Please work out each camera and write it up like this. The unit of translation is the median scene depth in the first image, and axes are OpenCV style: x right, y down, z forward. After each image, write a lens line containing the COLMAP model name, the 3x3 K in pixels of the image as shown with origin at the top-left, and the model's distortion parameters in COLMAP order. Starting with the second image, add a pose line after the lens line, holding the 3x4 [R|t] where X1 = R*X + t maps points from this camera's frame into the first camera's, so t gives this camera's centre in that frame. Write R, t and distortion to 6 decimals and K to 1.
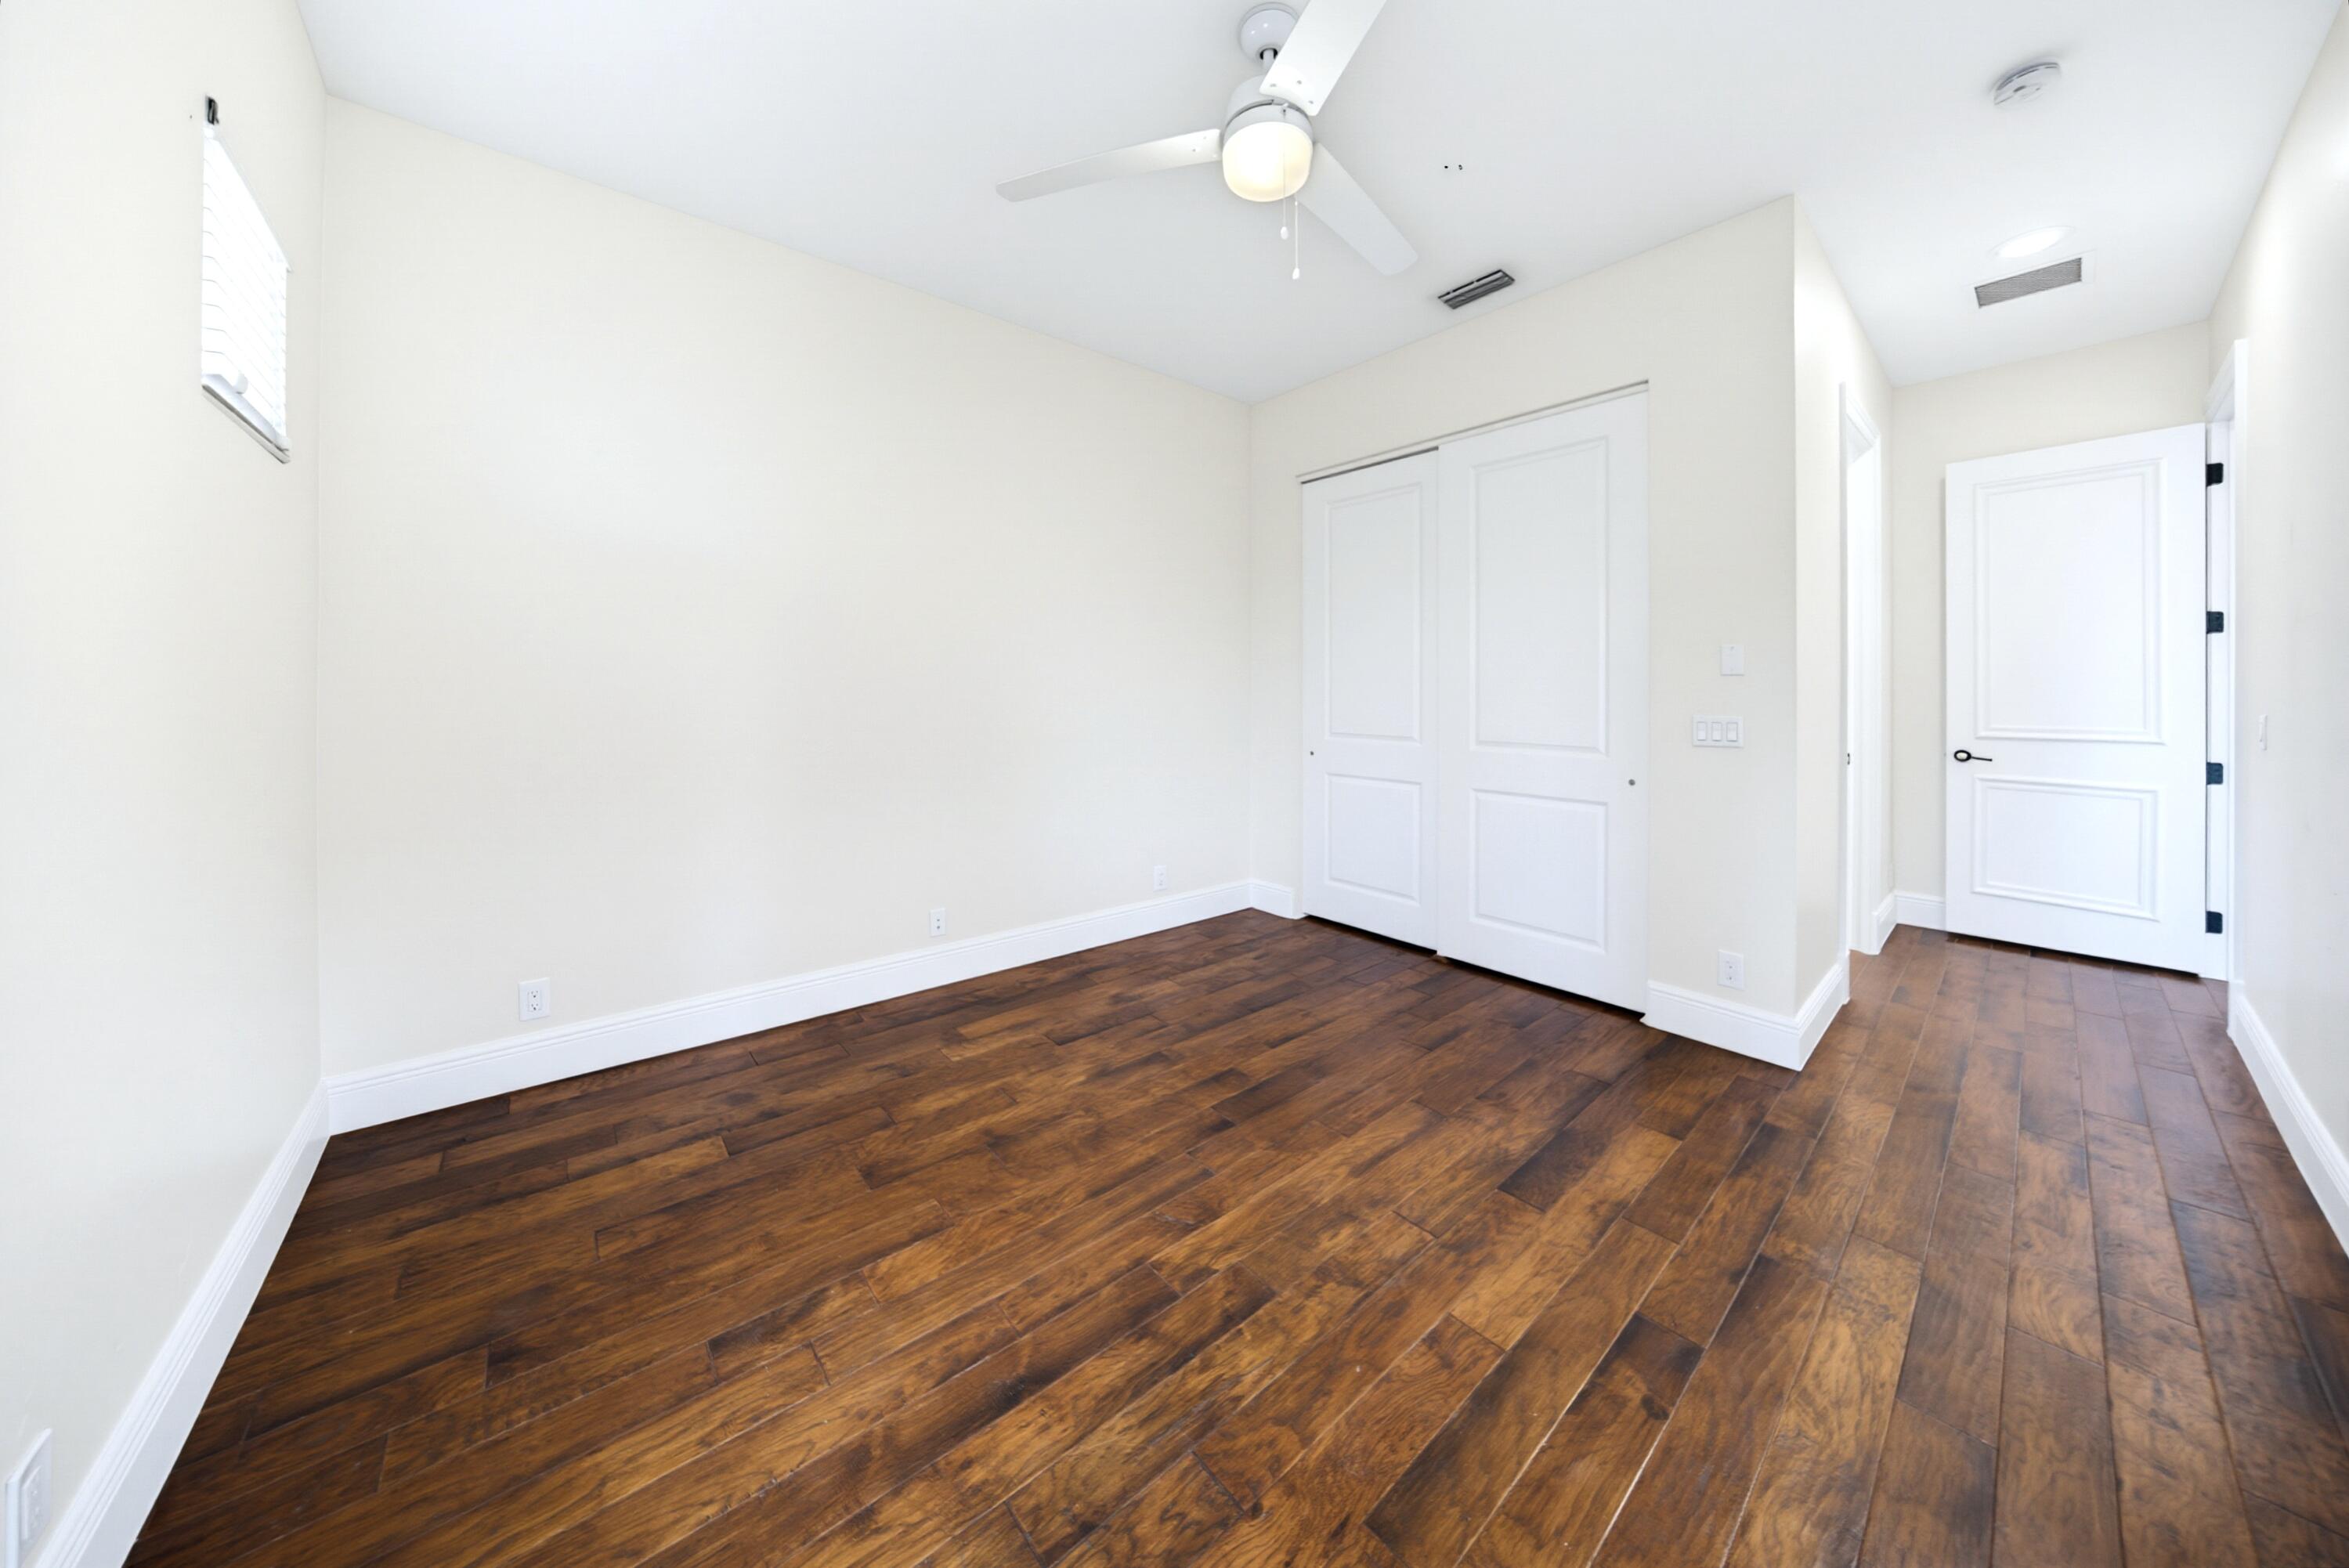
lens RADIAL K [[744.1, 0, 1174.9], [0, 744.1, 693.9], [0, 0, 1]] dist [-0.000038, -0.000012]
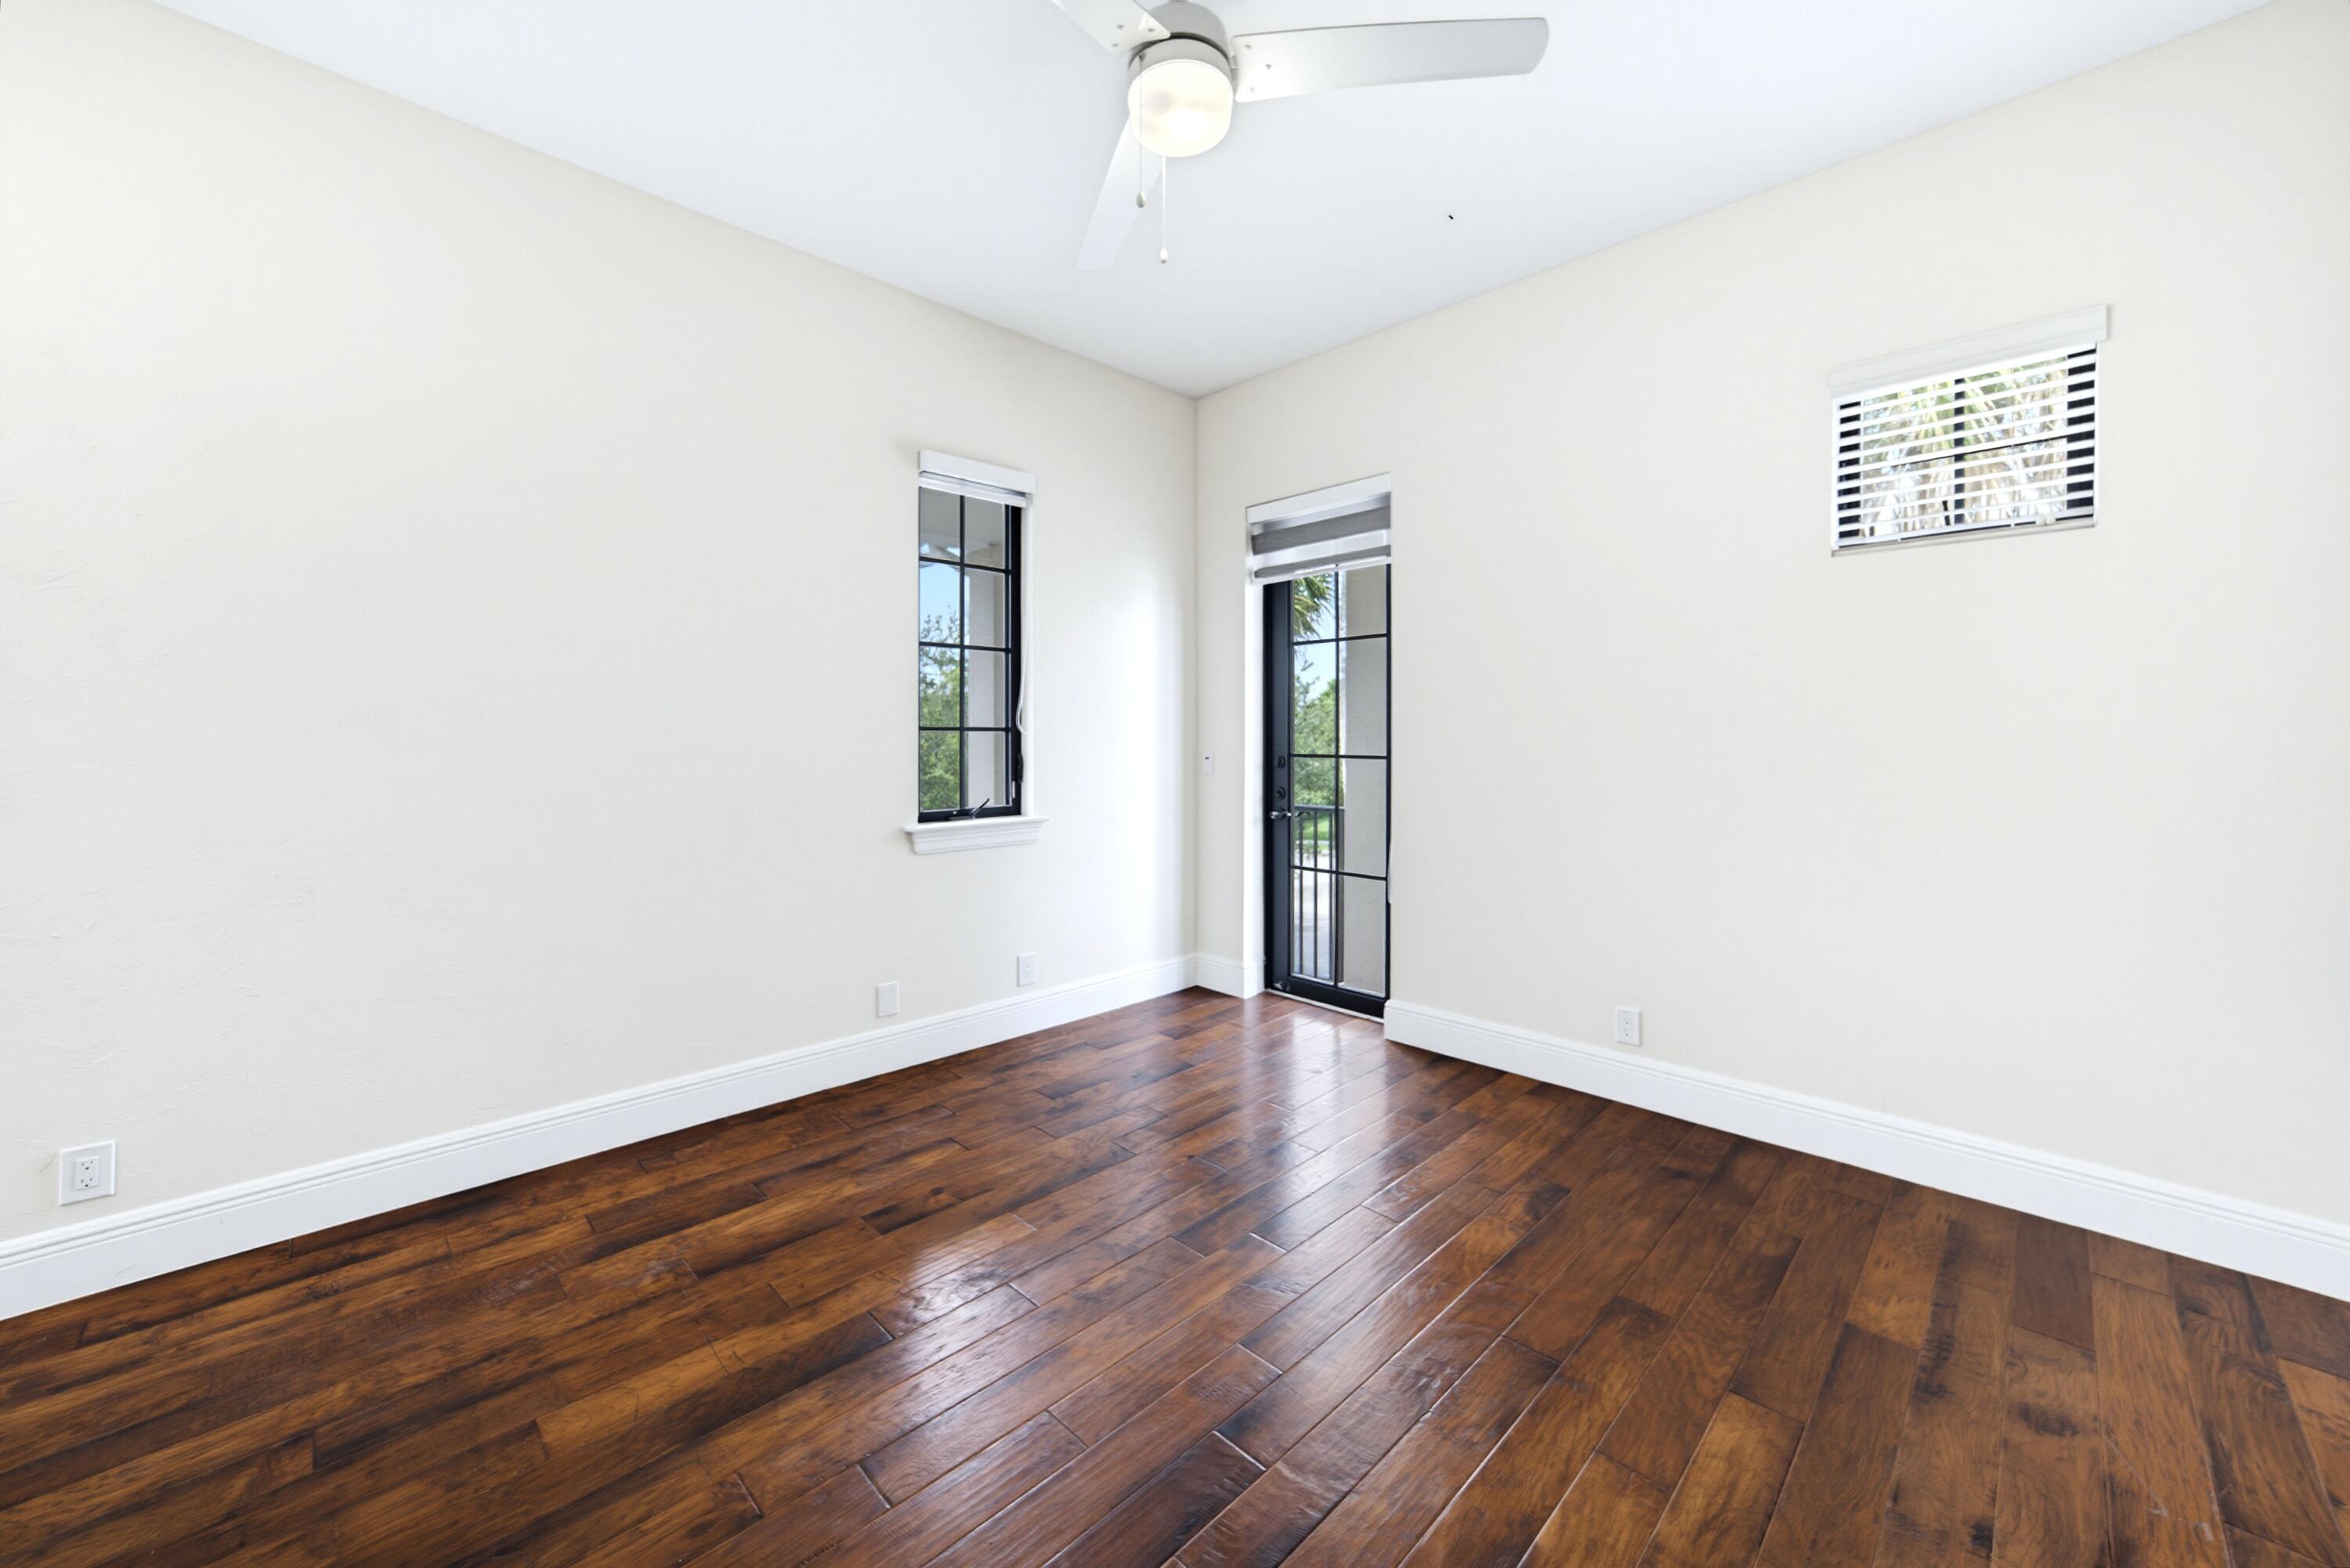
lens RADIAL K [[882.6, 0, 1174.5], [0, 882.6, 736.8], [0, 0, 1]] dist [-0.000011, -0.000006]
pose [[-0.996596, -0.004168, -0.082336, 0.223070], [-0.004413, 0.999986, 0.002789, -0.002854], [0.082323, 0.003143, -0.996601, 2.126930]]
